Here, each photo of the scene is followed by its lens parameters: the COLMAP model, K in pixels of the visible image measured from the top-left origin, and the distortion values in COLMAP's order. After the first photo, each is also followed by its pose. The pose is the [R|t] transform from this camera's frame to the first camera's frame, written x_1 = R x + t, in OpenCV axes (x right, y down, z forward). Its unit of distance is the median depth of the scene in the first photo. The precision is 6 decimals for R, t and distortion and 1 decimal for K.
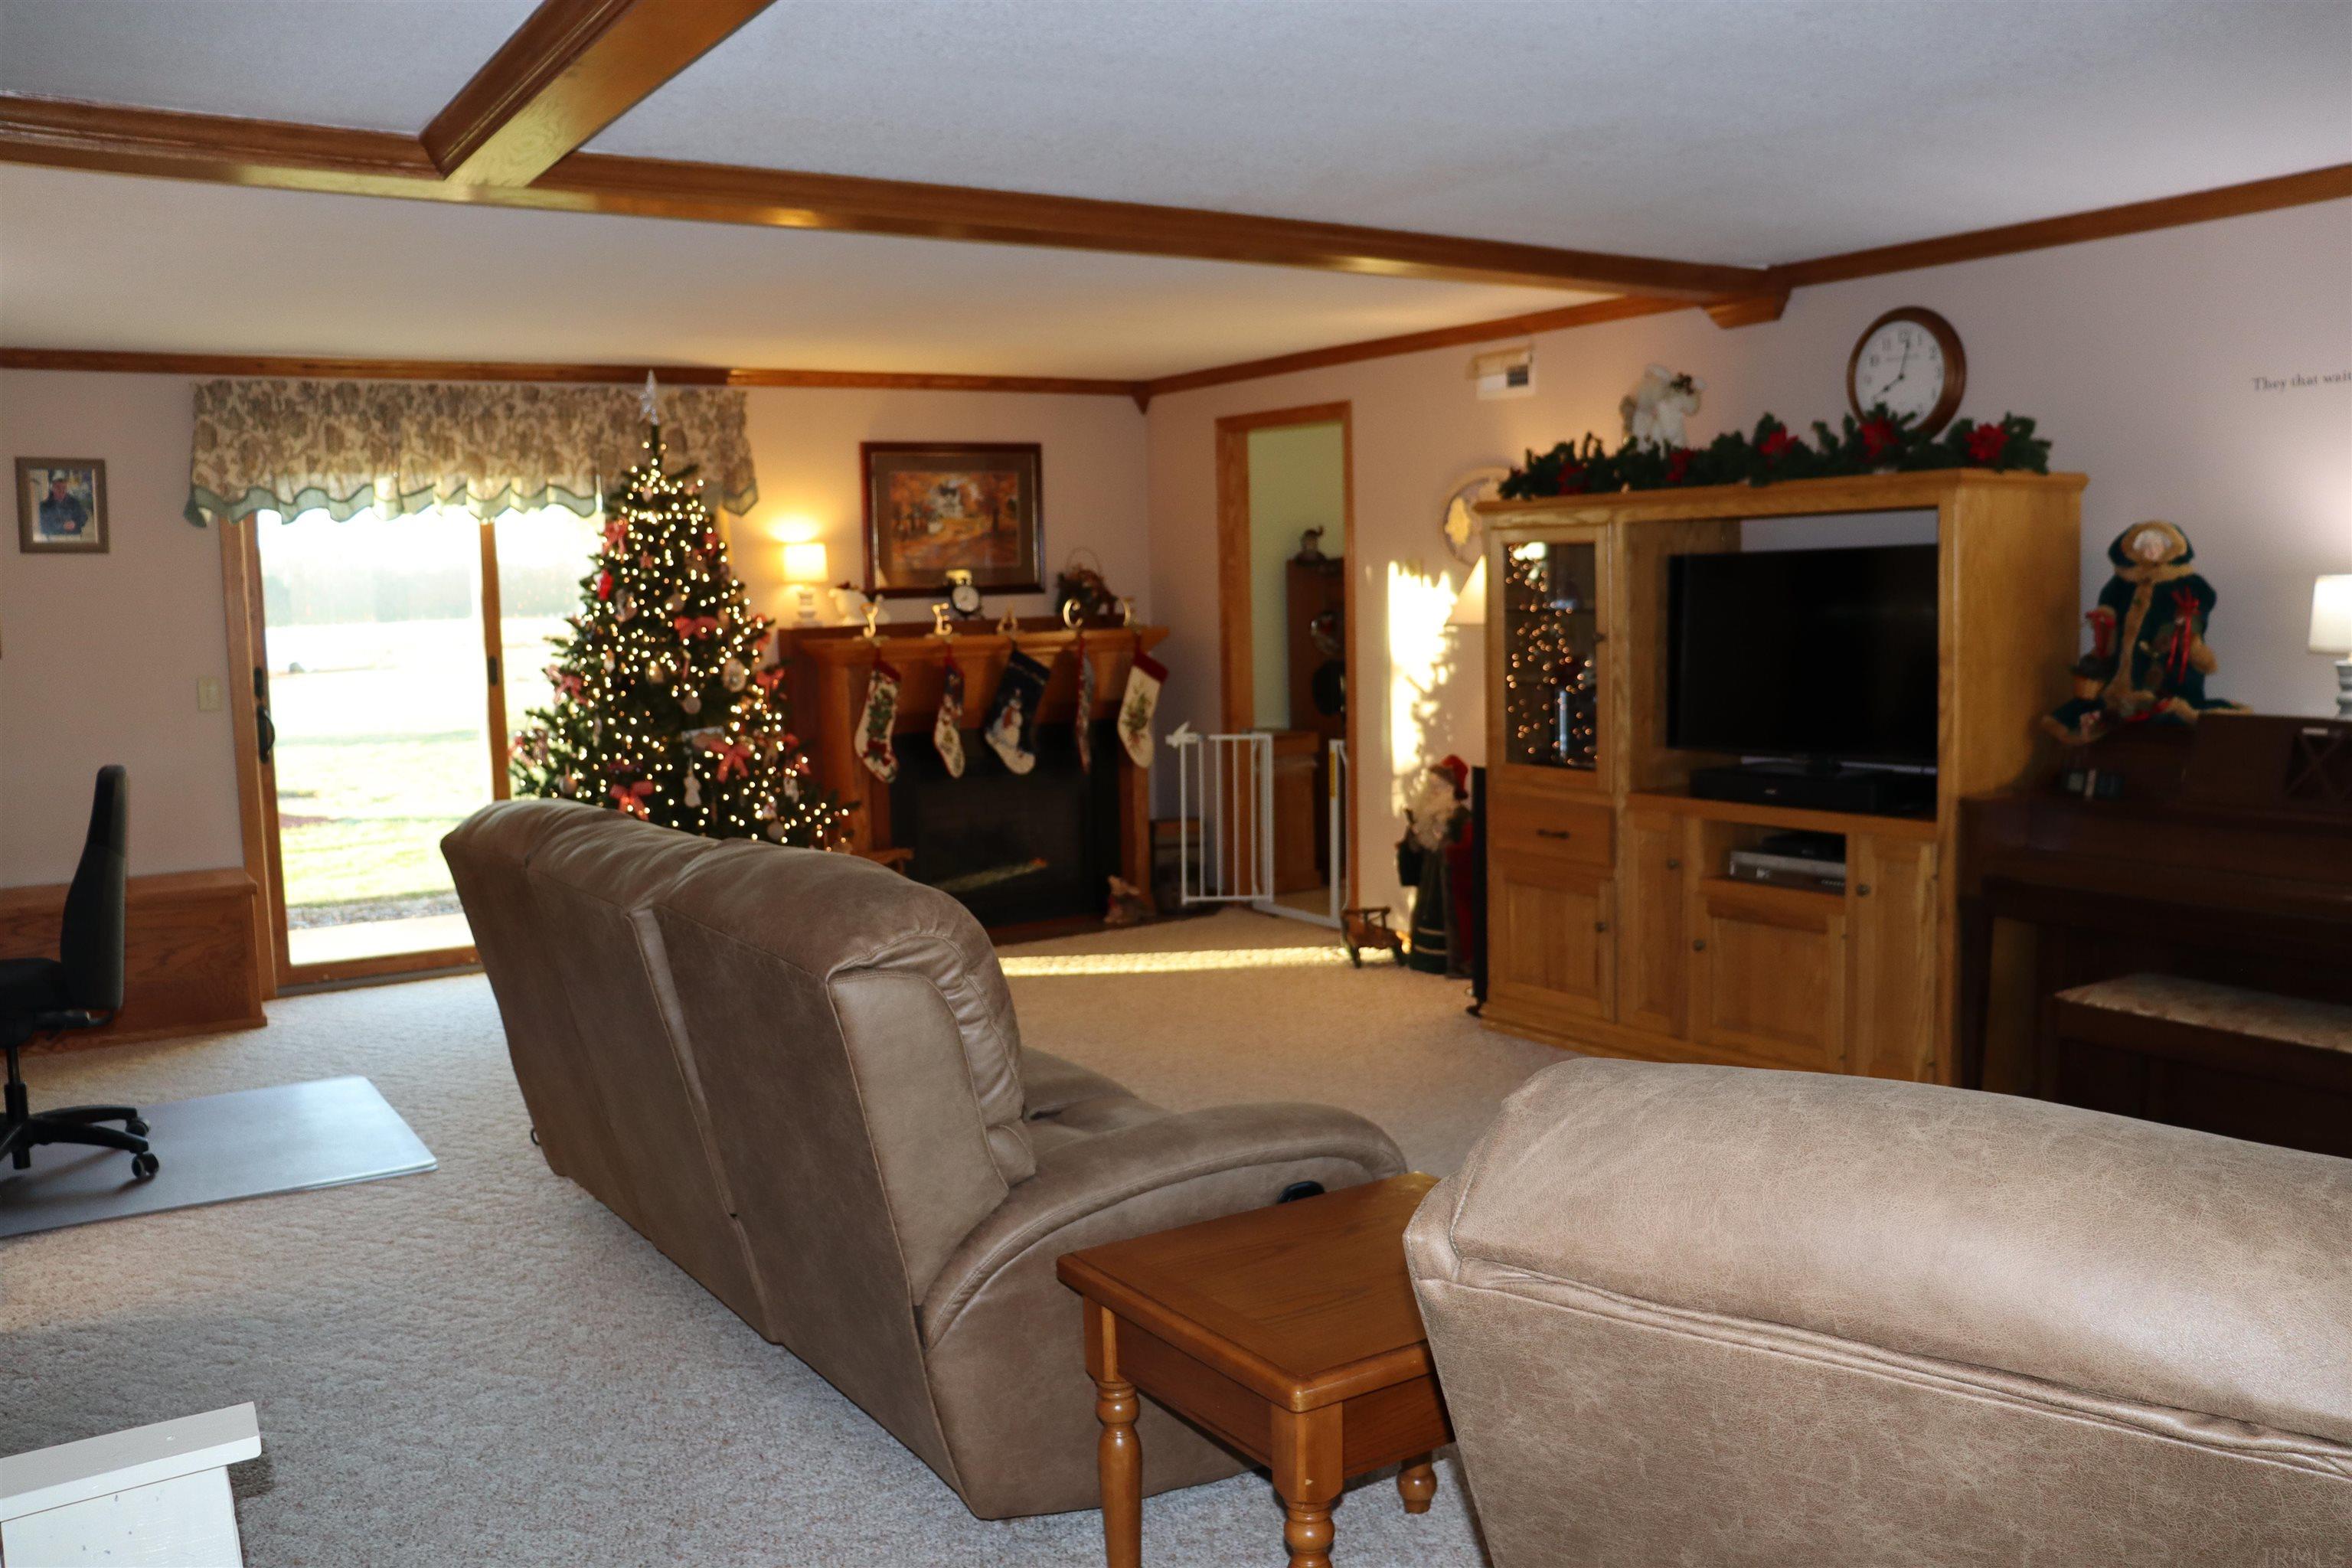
lens RADIAL K [[1937.1, 0, 1187.9], [0, 1937.1, 791.5], [0, 0, 1]] dist [-0.174207, 0.155859]
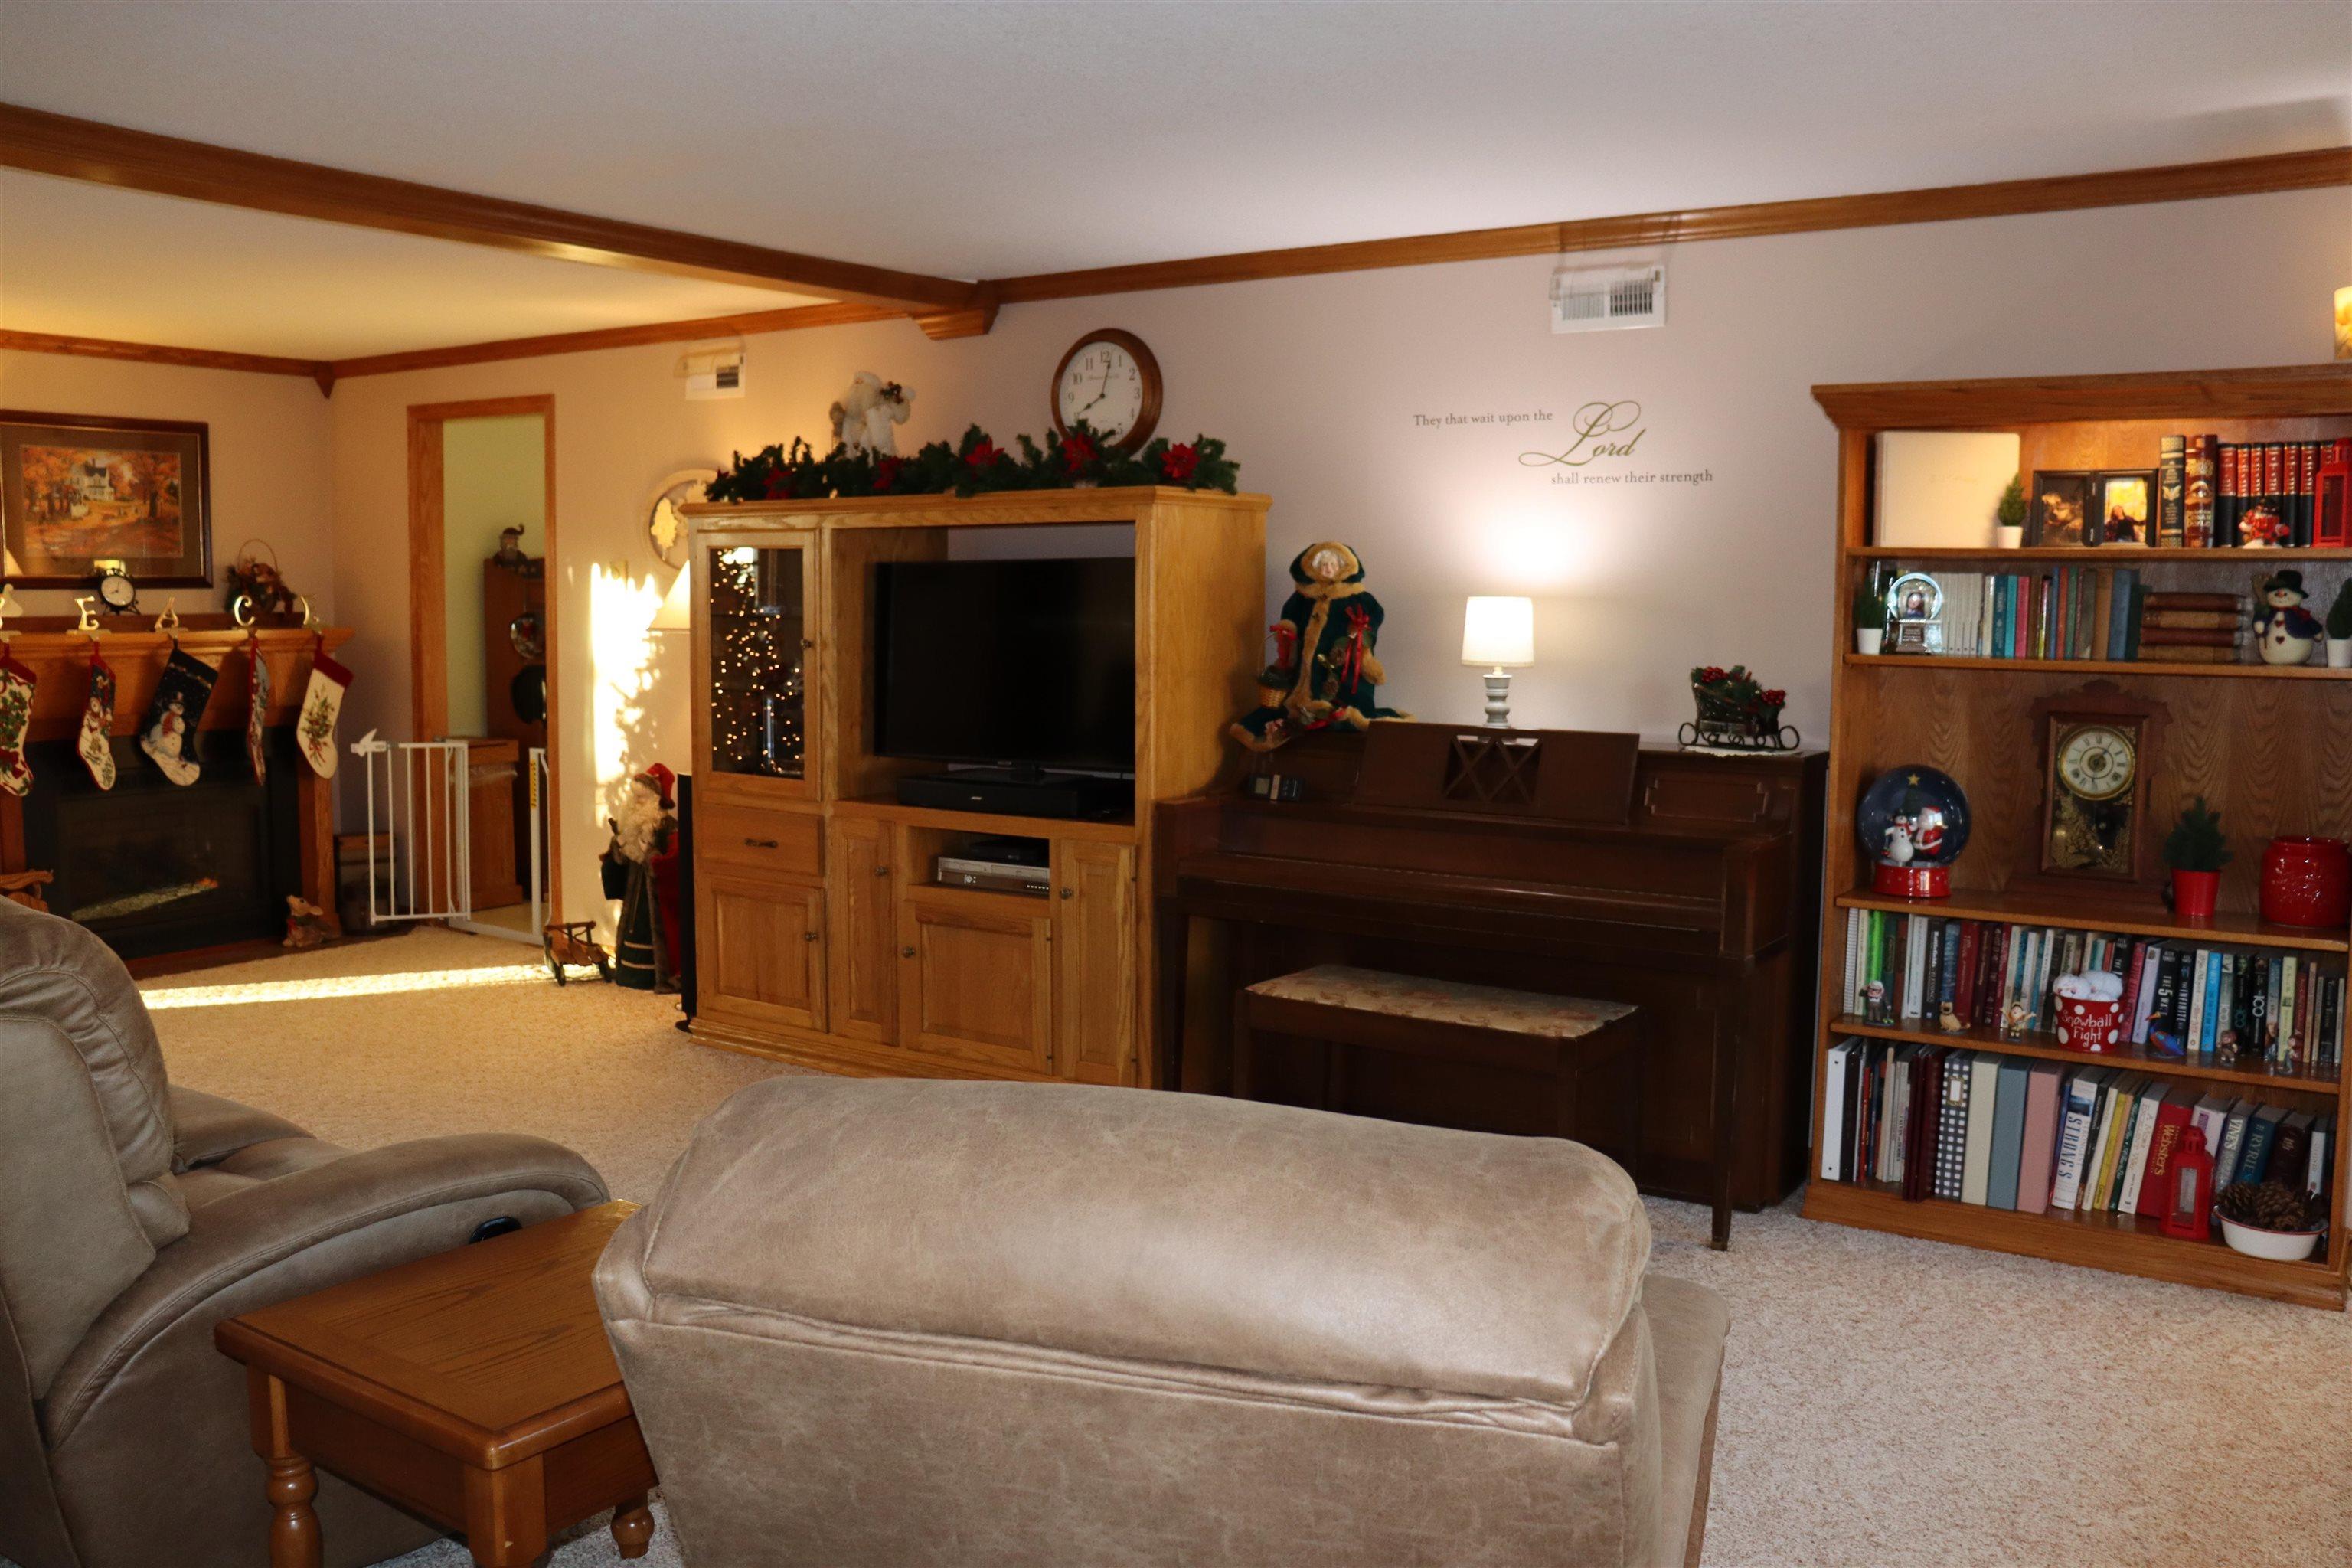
lens RADIAL K [[1937.1, 0, 1187.9], [0, 1937.1, 791.5], [0, 0, 1]] dist [-0.174207, 0.155859]
pose [[0.920309, -0.007963, 0.391111, 0.007568], [0.009482, 0.999953, -0.001953, -0.000299], [-0.391078, 0.005506, 0.920341, 0.011775]]
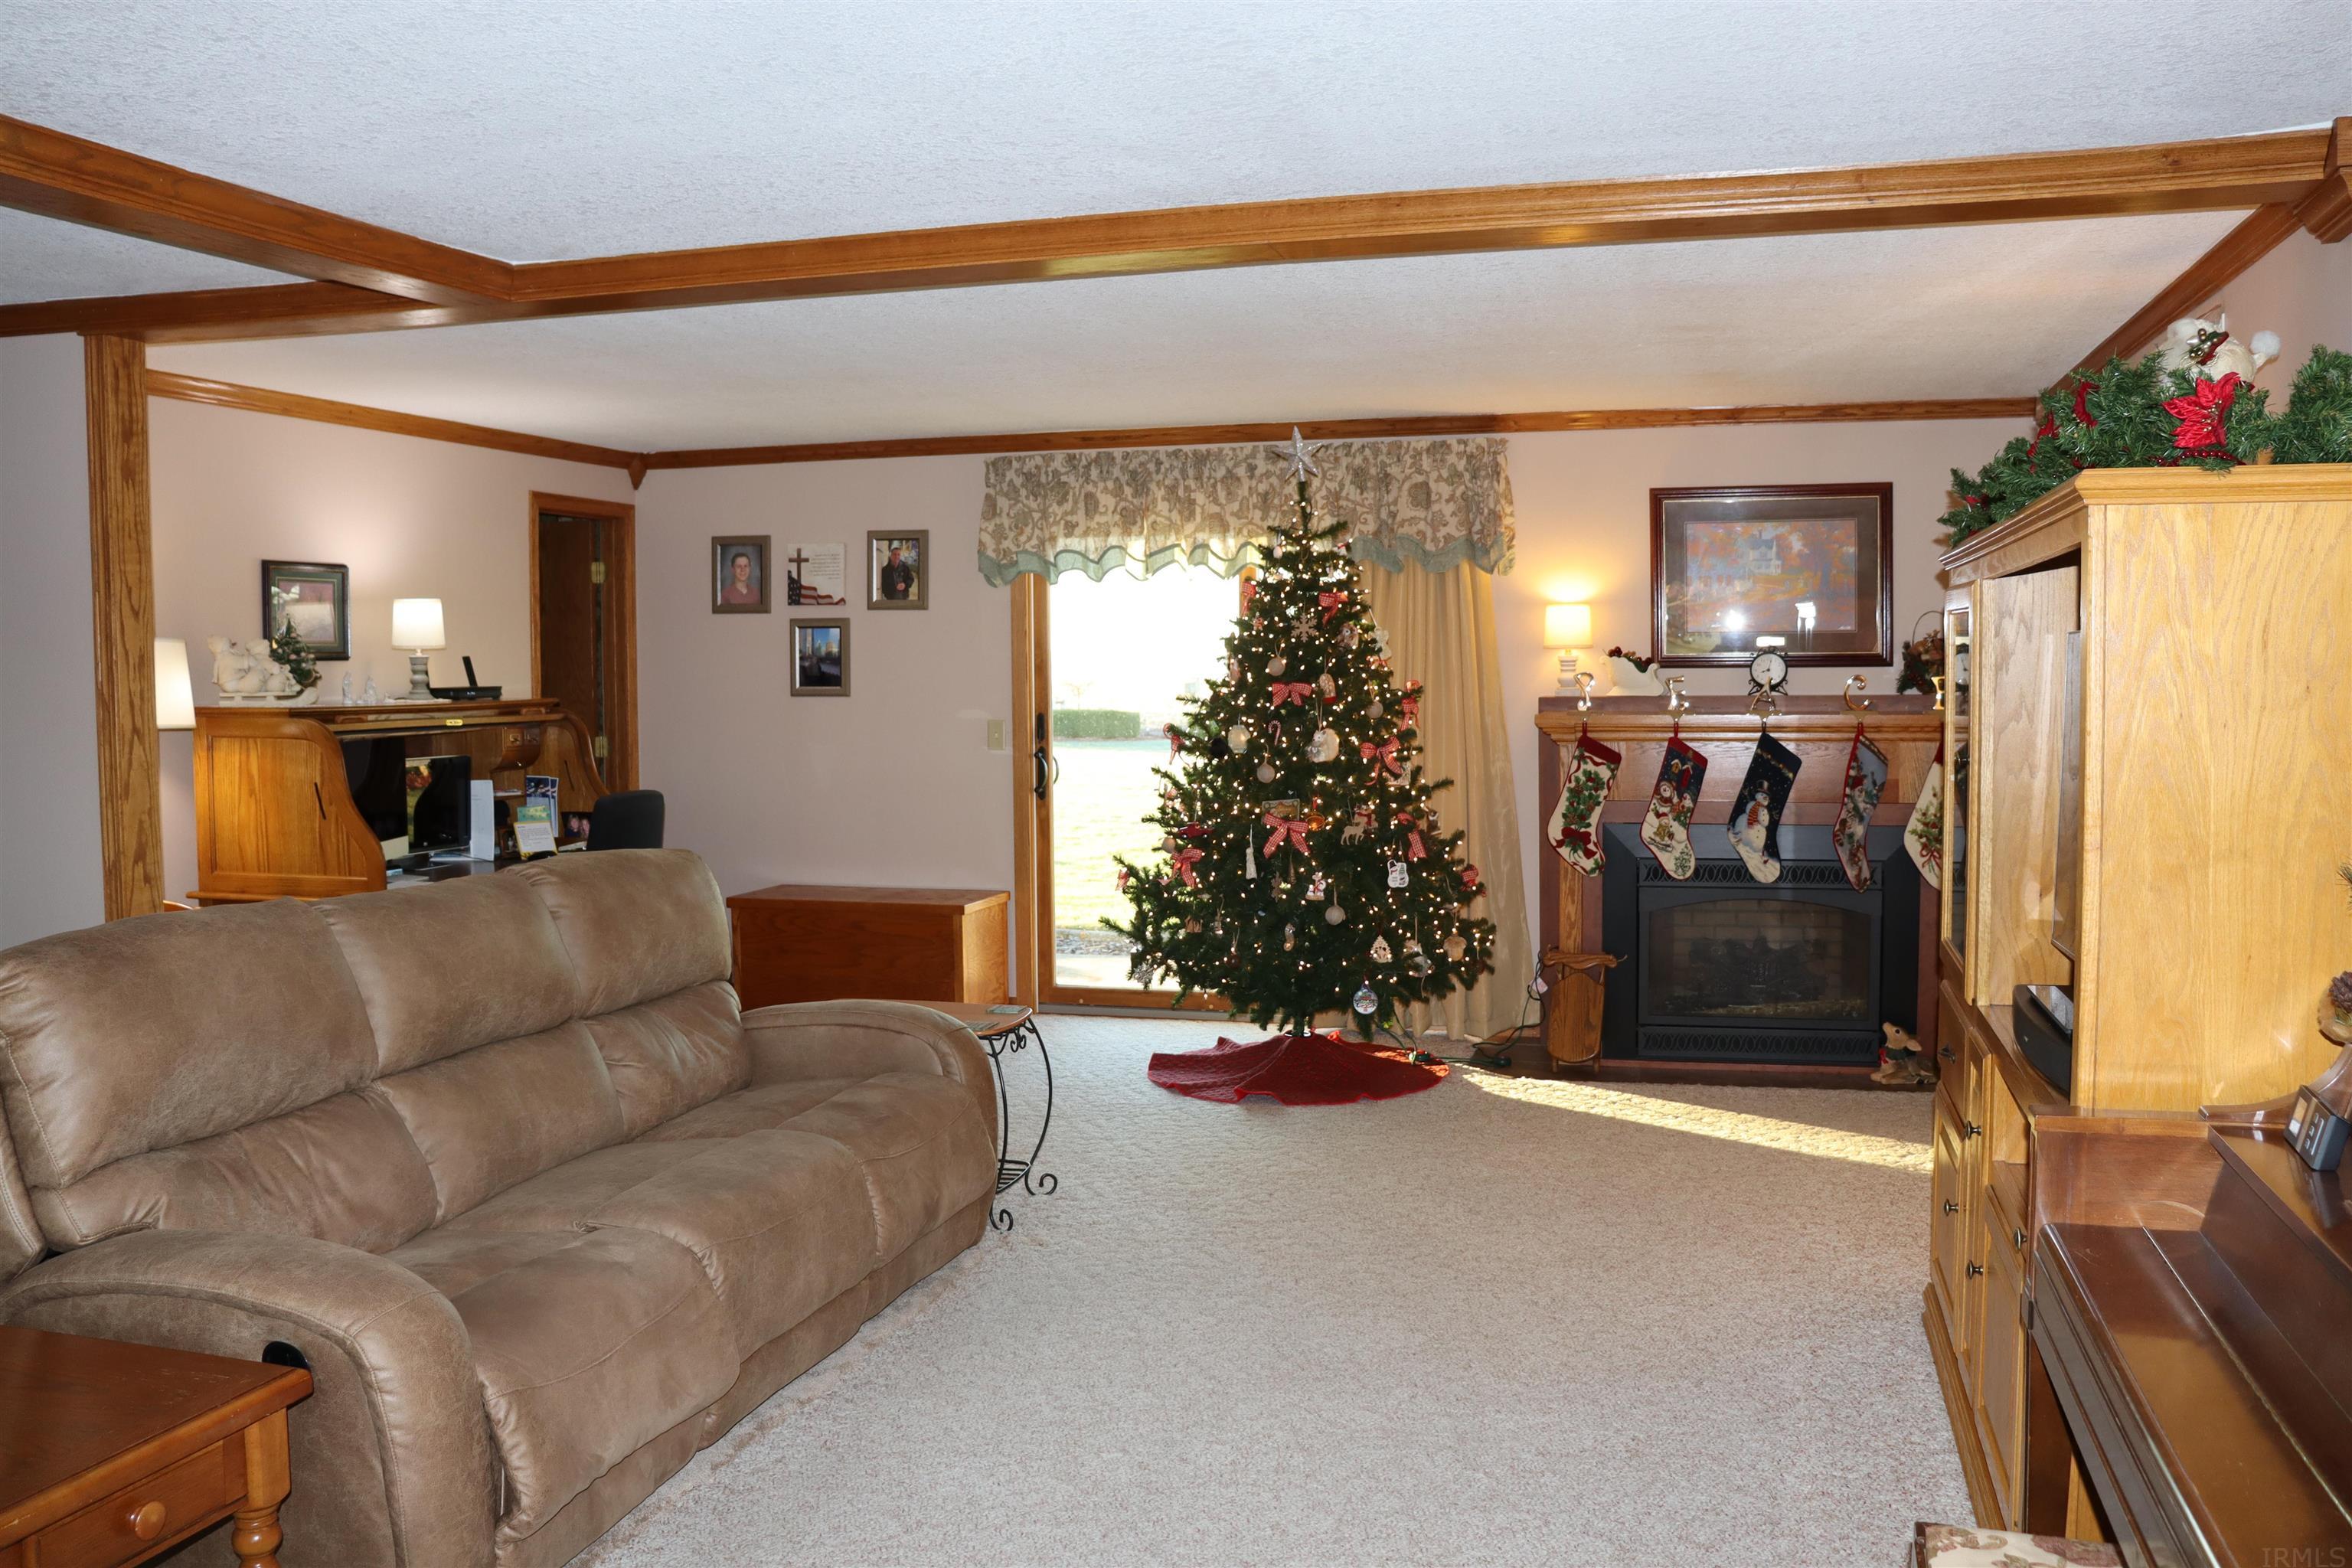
lens RADIAL K [[1937.1, 0, 1187.9], [0, 1937.1, 791.5], [0, 0, 1]] dist [-0.174207, 0.155859]
pose [[0.651920, 0.069697, -0.755078, 0.528075], [-0.086953, 0.996070, 0.016868, -0.058508], [0.753286, 0.054659, 0.655418, 0.397170]]
